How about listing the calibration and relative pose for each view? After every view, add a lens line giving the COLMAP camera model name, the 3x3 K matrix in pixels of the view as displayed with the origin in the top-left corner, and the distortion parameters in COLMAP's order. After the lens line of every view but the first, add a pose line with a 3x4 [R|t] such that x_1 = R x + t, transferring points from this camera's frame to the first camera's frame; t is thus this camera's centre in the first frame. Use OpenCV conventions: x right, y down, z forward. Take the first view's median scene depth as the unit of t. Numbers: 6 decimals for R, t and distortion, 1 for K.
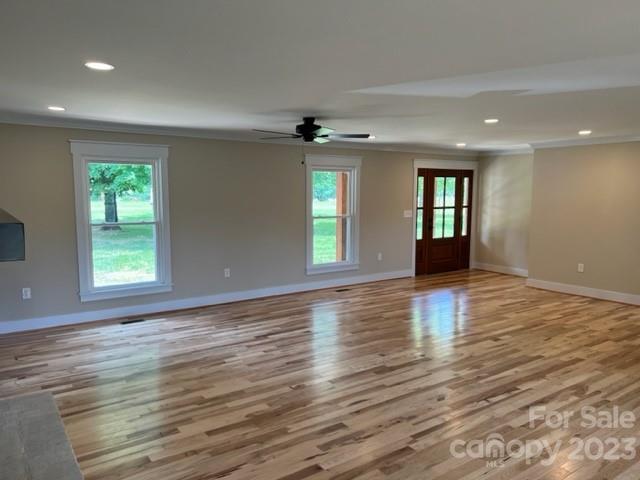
lens RADIAL K [[473.5, 0, 322.3], [0, 473.5, 240.6], [0, 0, 1]] dist [0.064160, -0.076854]
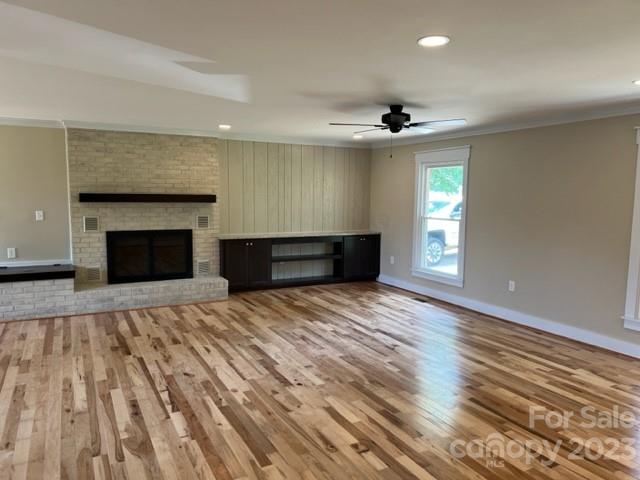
lens RADIAL K [[473.5, 0, 322.3], [0, 473.5, 240.6], [0, 0, 1]] dist [0.064160, -0.076854]
pose [[-0.109153, 0.100099, -0.988972, 1.055565], [-0.116440, 0.986780, 0.112729, -0.109368], [0.987181, 0.127461, -0.096055, 1.144472]]
